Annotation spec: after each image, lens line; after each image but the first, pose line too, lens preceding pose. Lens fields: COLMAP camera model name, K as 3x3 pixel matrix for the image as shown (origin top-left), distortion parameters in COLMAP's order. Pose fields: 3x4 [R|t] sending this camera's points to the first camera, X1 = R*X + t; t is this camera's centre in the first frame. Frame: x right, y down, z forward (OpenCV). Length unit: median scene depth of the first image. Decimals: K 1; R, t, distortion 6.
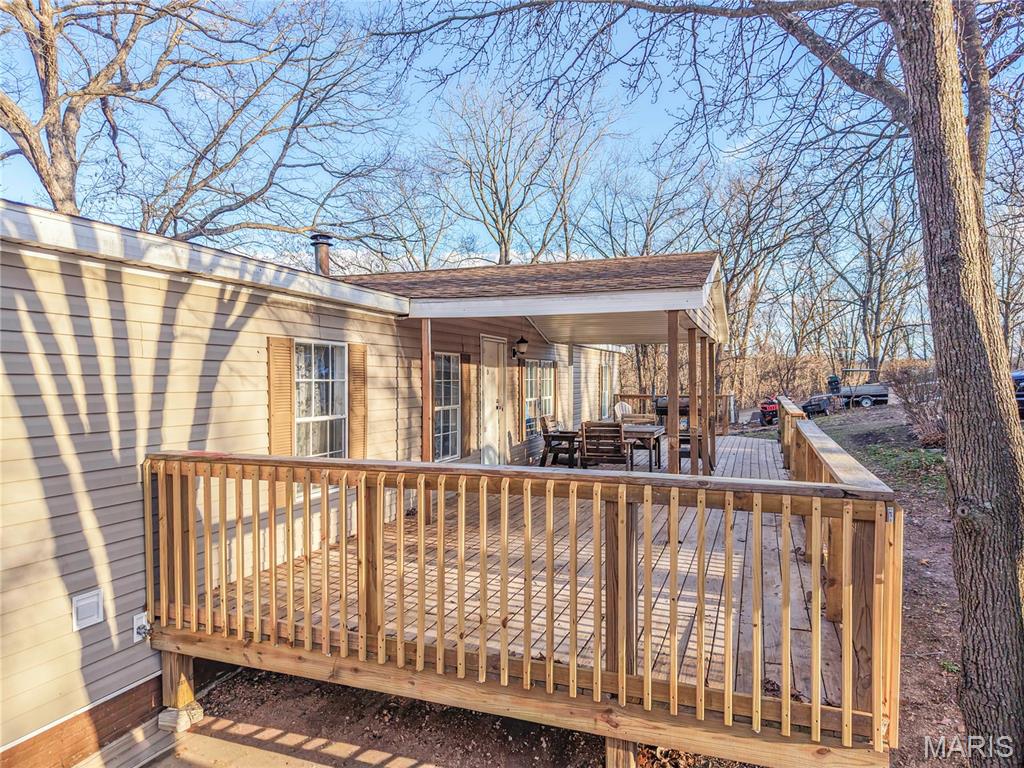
lens RADIAL K [[681.1, 0, 512.0], [0, 681.1, 384.0], [0, 0, 1]] dist [0.047766, -0.000898]
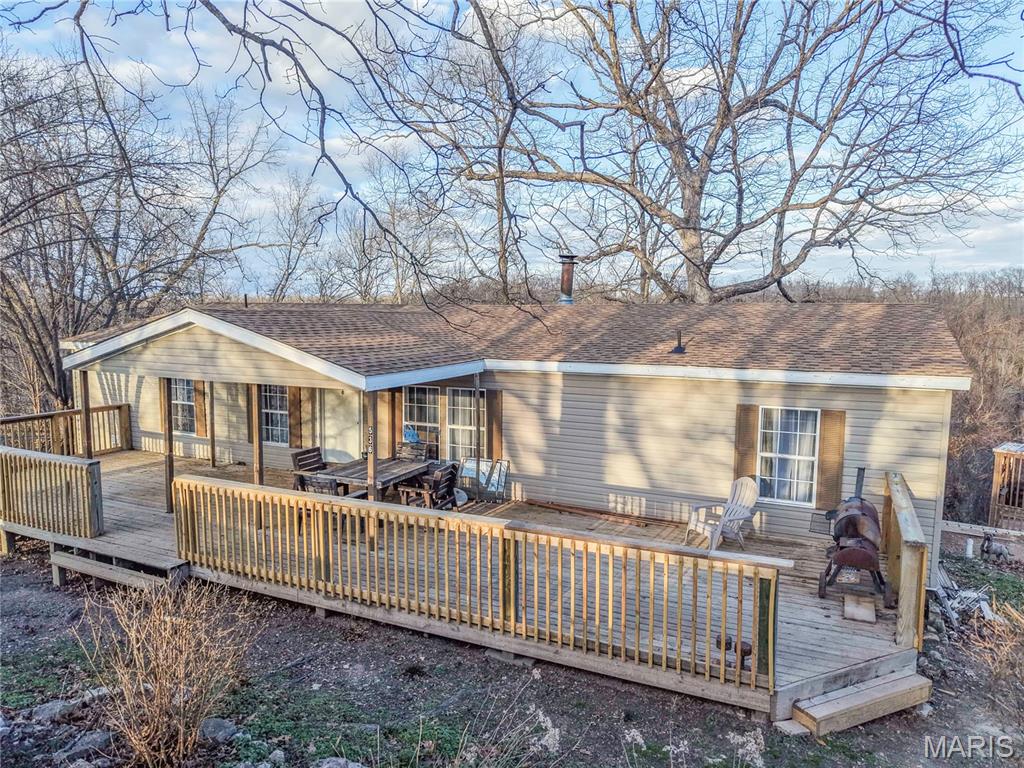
lens RADIAL K [[681.1, 0, 512.0], [0, 681.1, 384.0], [0, 0, 1]] dist [0.047766, -0.000898]
pose [[-0.111179, 0.099855, -0.988771, 2.400727], [-0.020328, 0.994503, 0.102719, -0.348639], [0.993592, 0.031520, -0.108538, 2.931738]]
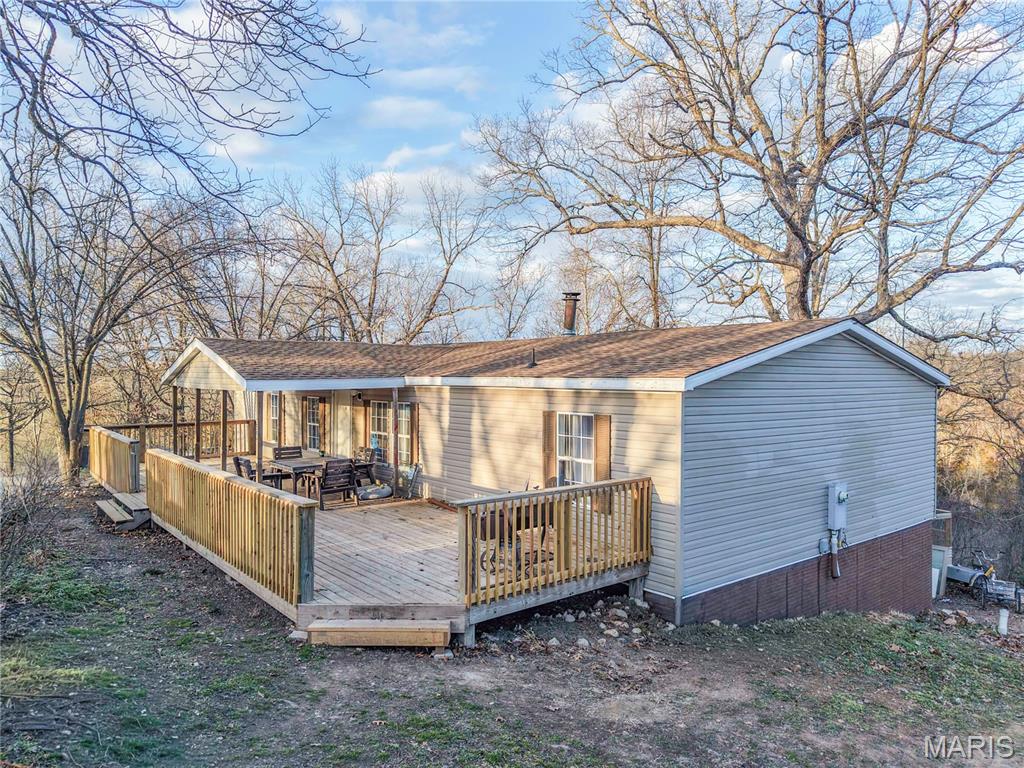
lens RADIAL K [[681.1, 0, 512.0], [0, 681.1, 384.0], [0, 0, 1]] dist [0.047766, -0.000898]
pose [[-0.515907, 0.010651, -0.856578, 2.282083], [-0.012999, 0.999710, 0.020260, -0.232291], [0.856546, 0.021587, -0.515619, 4.335139]]
